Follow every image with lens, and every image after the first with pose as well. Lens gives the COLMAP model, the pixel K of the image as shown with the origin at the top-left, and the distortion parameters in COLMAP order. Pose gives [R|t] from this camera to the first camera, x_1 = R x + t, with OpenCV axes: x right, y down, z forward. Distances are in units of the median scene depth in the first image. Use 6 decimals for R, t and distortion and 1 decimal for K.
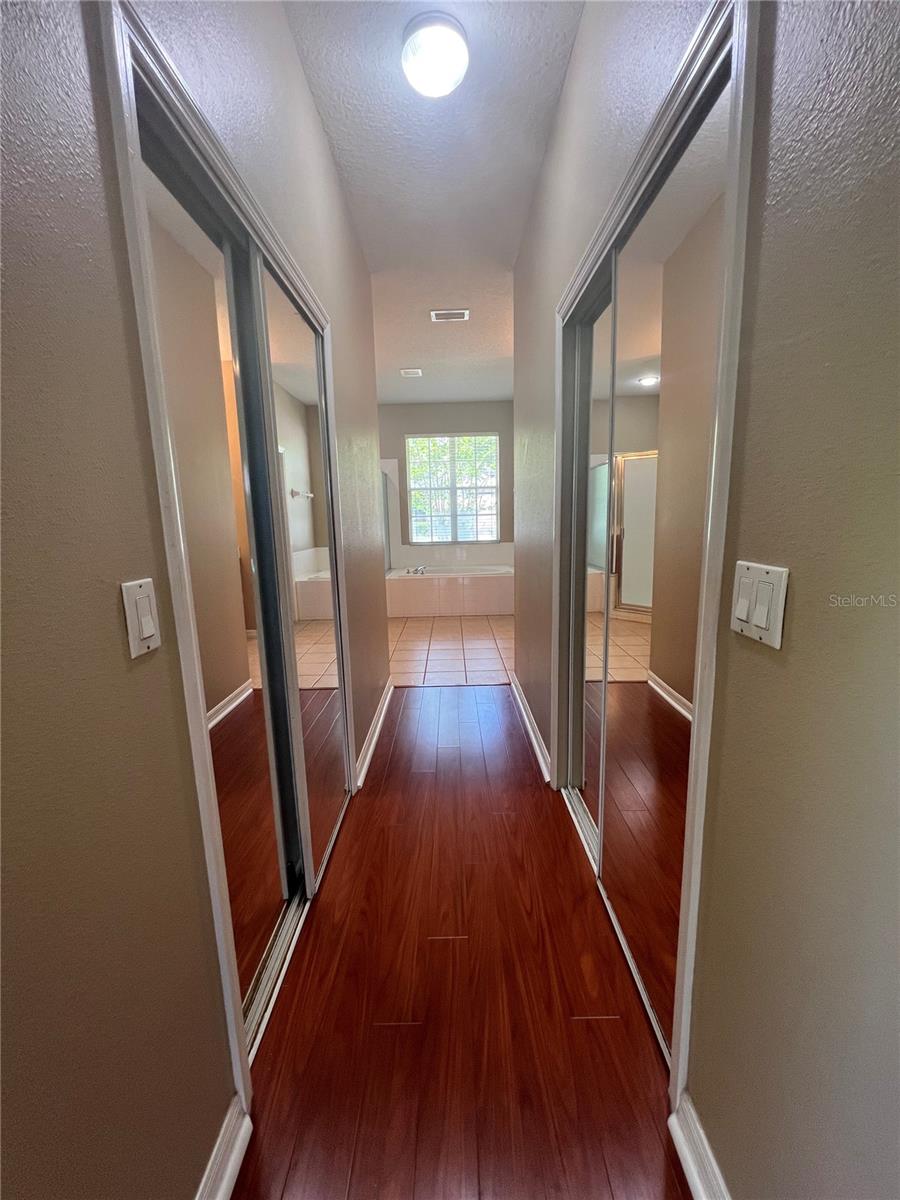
lens RADIAL K [[478.7, 0, 450.0], [0, 478.7, 600.0], [0, 0, 1]] dist [-0.001653, -0.000081]
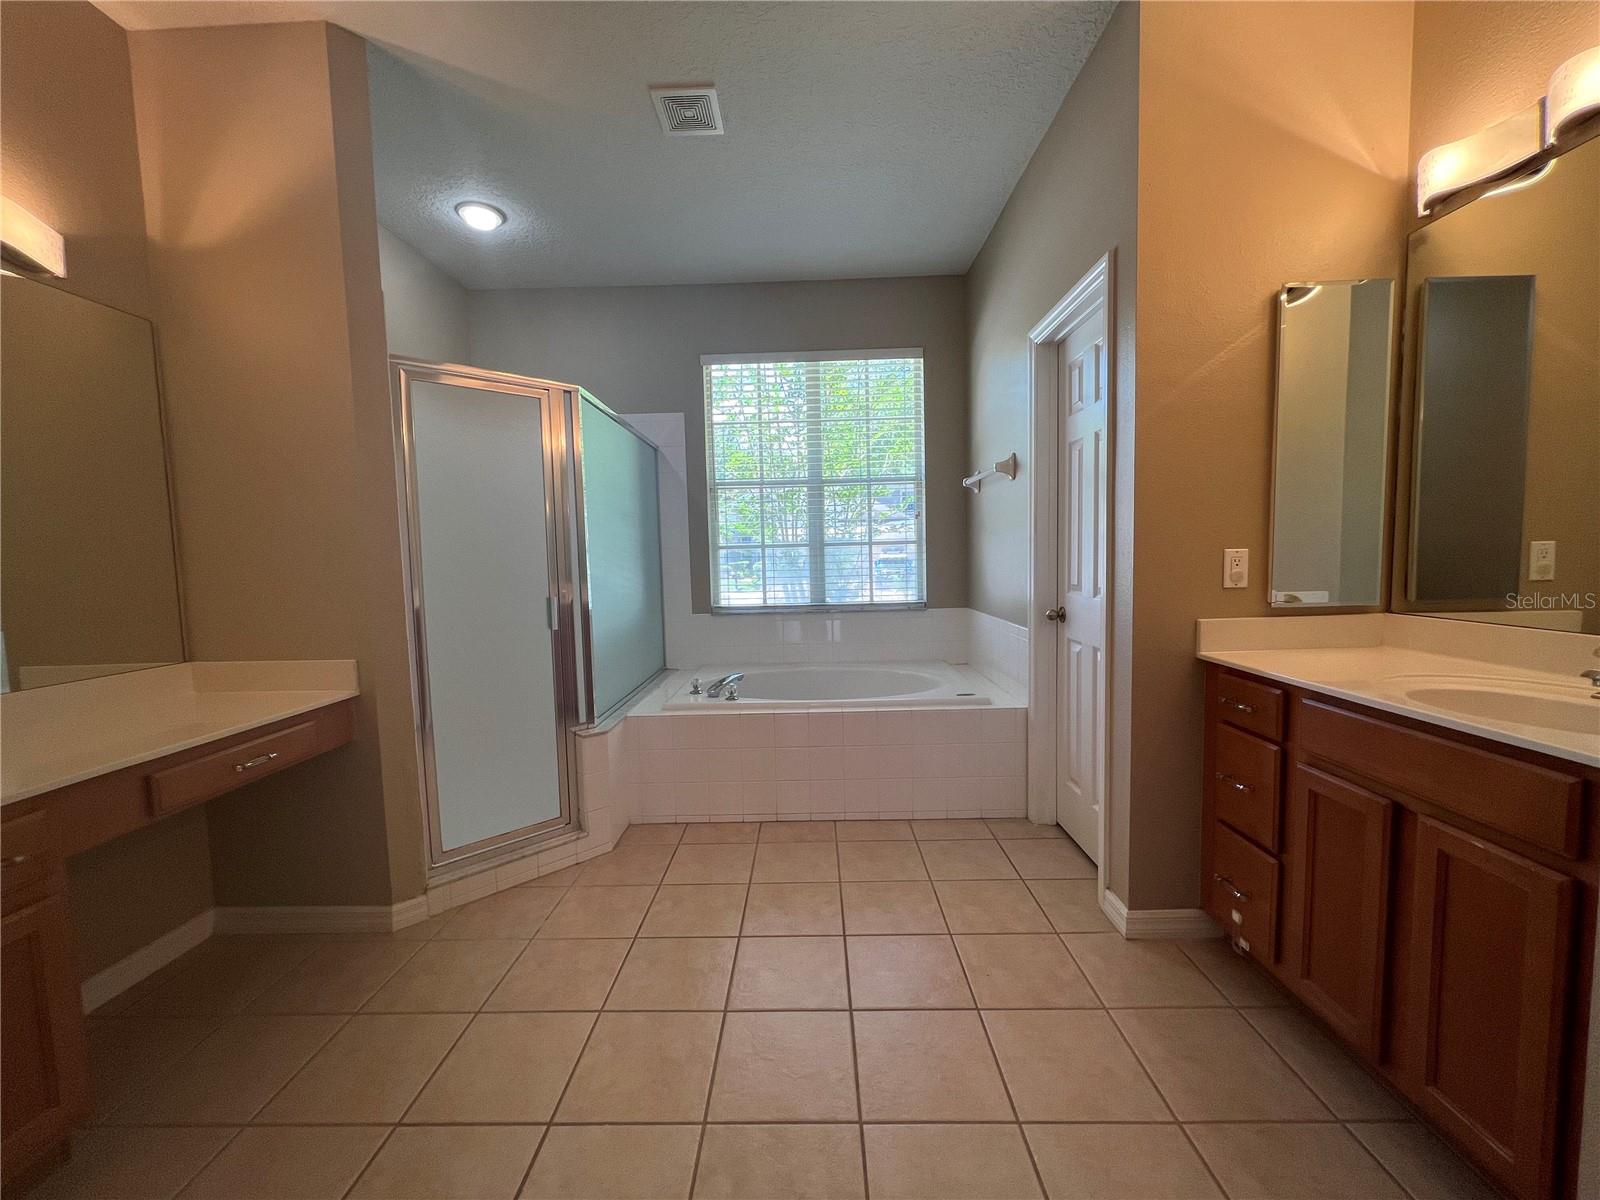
lens RADIAL K [[638.3, 0, 799.4], [0, 638.3, 601.7], [0, 0, 1]] dist [-0.001653, -0.000081]
pose [[0.999852, 0.000654, -0.017192, 0.002560], [-0.002321, 0.995266, -0.097157, -0.070713], [0.017047, 0.097183, 0.995121, 0.439112]]
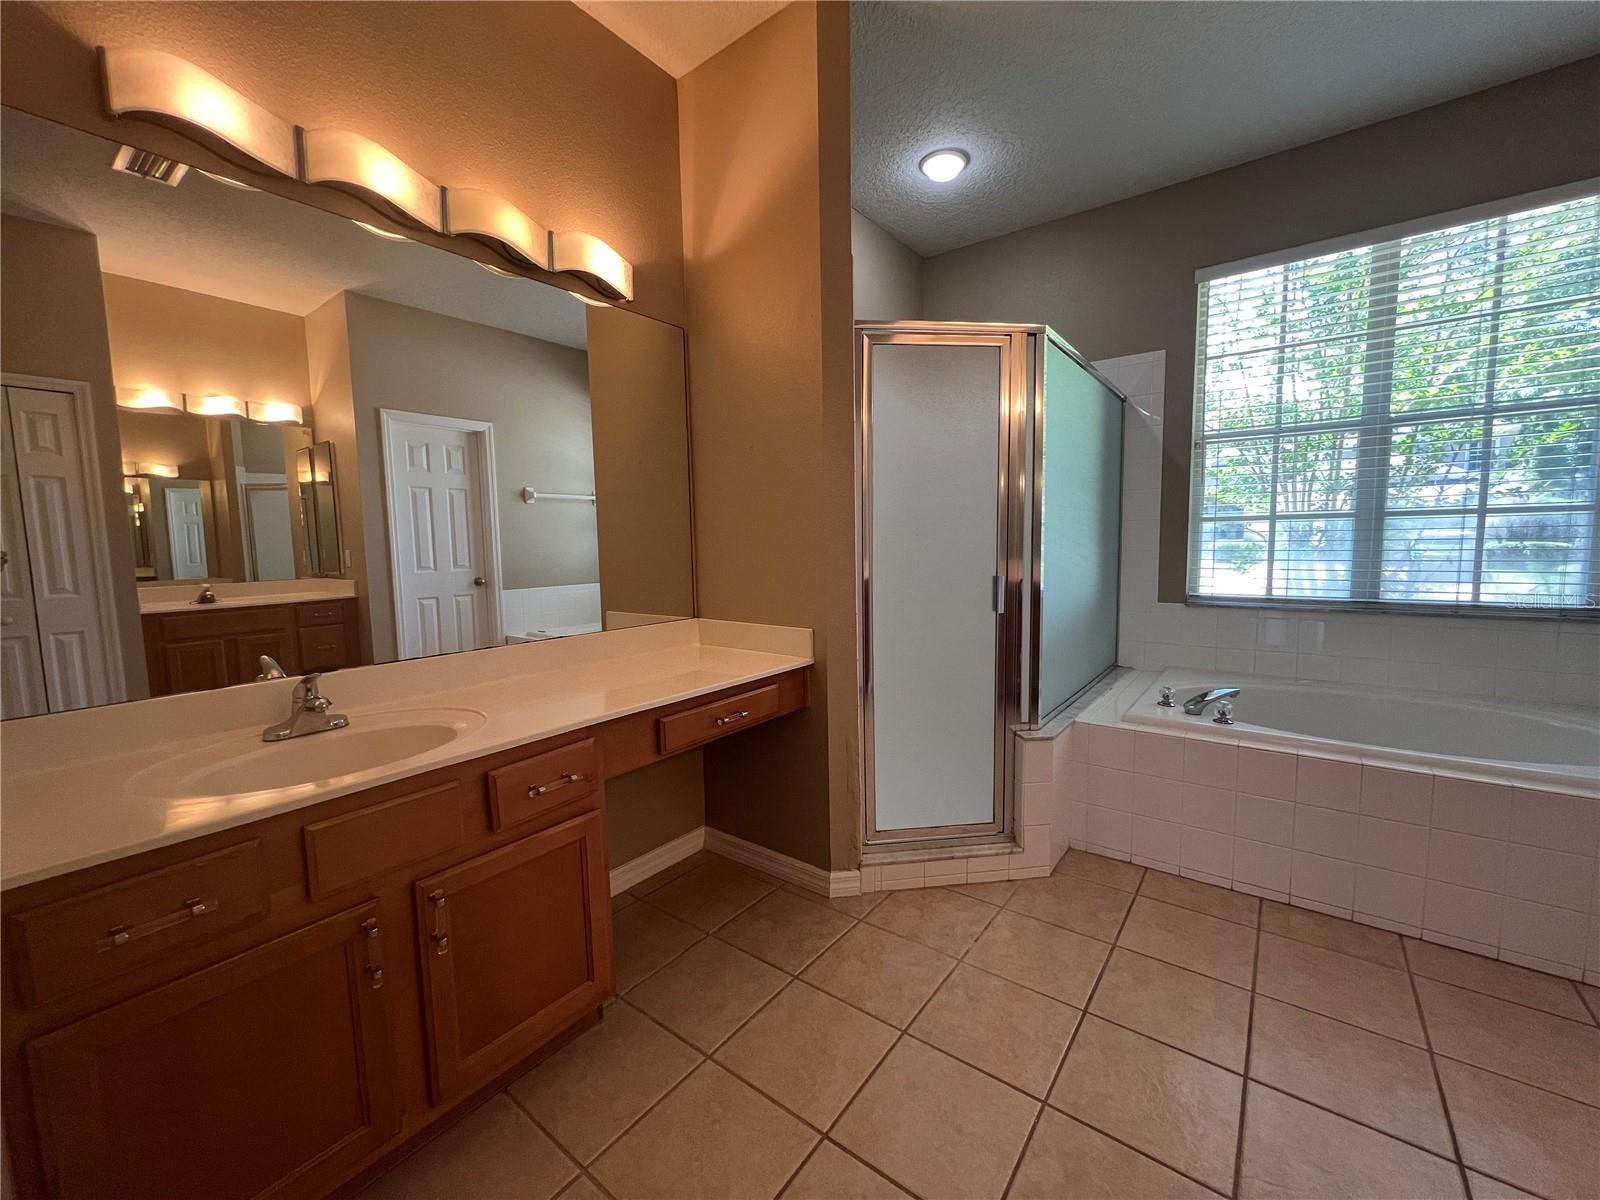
lens RADIAL K [[638.3, 0, 799.4], [0, 638.3, 601.7], [0, 0, 1]] dist [-0.001653, -0.000081]
pose [[0.793945, 0.066373, -0.604356, -0.029664], [-0.104172, 0.994174, -0.027666, -0.075994], [0.598999, 0.084922, 0.796234, 0.484746]]
